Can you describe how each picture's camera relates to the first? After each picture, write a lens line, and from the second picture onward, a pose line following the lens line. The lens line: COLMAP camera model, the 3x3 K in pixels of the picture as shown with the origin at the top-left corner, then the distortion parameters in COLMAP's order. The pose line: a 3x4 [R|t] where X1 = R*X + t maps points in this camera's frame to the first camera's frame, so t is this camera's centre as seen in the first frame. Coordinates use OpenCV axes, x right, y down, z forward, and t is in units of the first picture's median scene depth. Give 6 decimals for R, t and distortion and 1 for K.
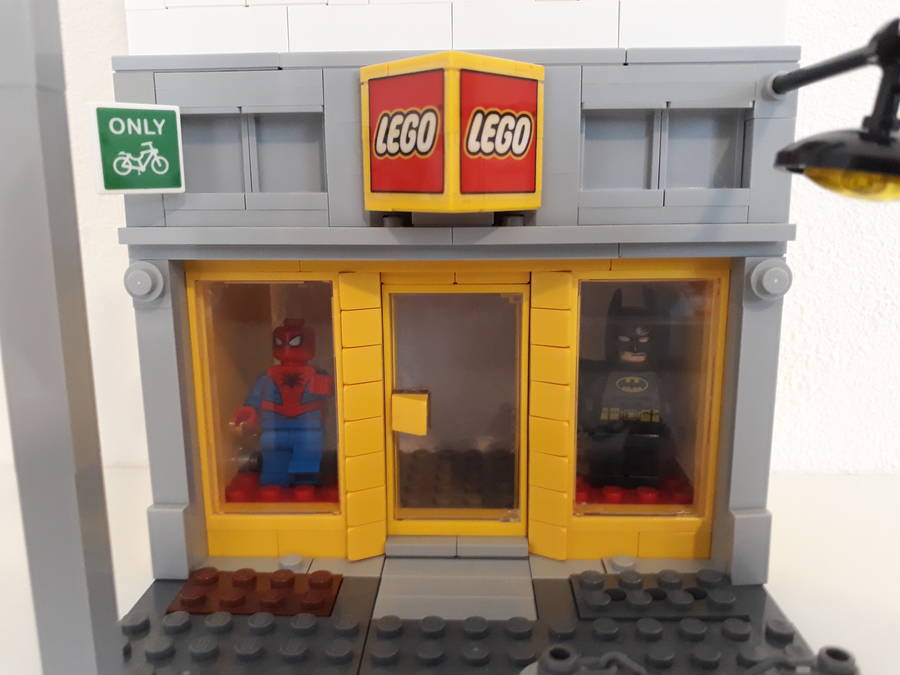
lens RADIAL K [[751.1, 0, 450.0], [0, 751.1, 337.5], [0, 0, 1]] dist [-0.008356, -0.007597]
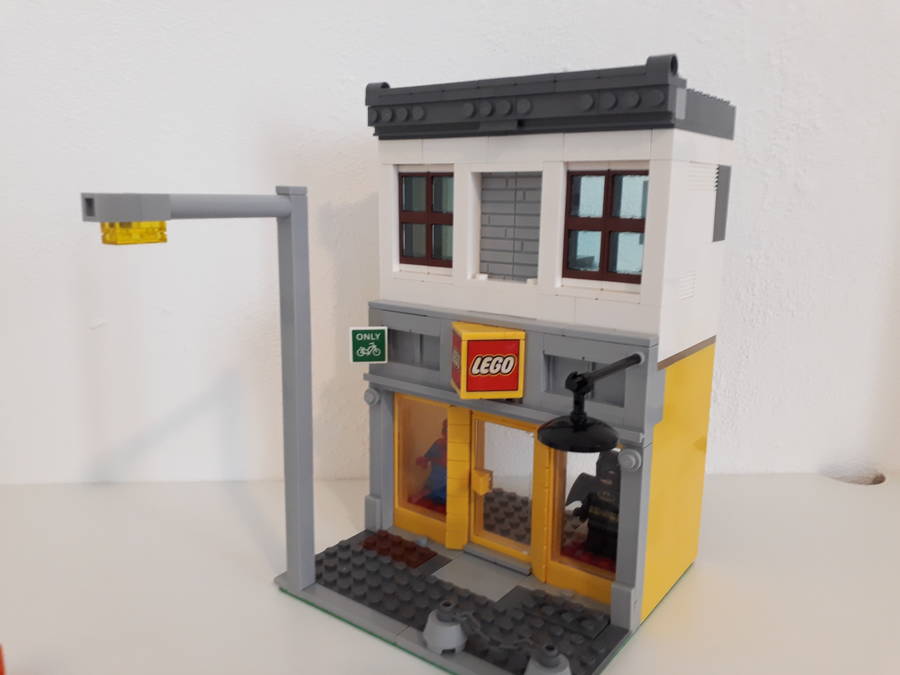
lens RADIAL K [[770.0, 0, 469.4], [0, 770.0, 337.3], [0, 0, 1]] dist [0.129129, -0.007277]
pose [[0.820325, 0.137771, -0.555055, 1.169697], [-0.137115, 0.989622, 0.042990, -0.417419], [0.555218, 0.040841, 0.830702, -0.828055]]
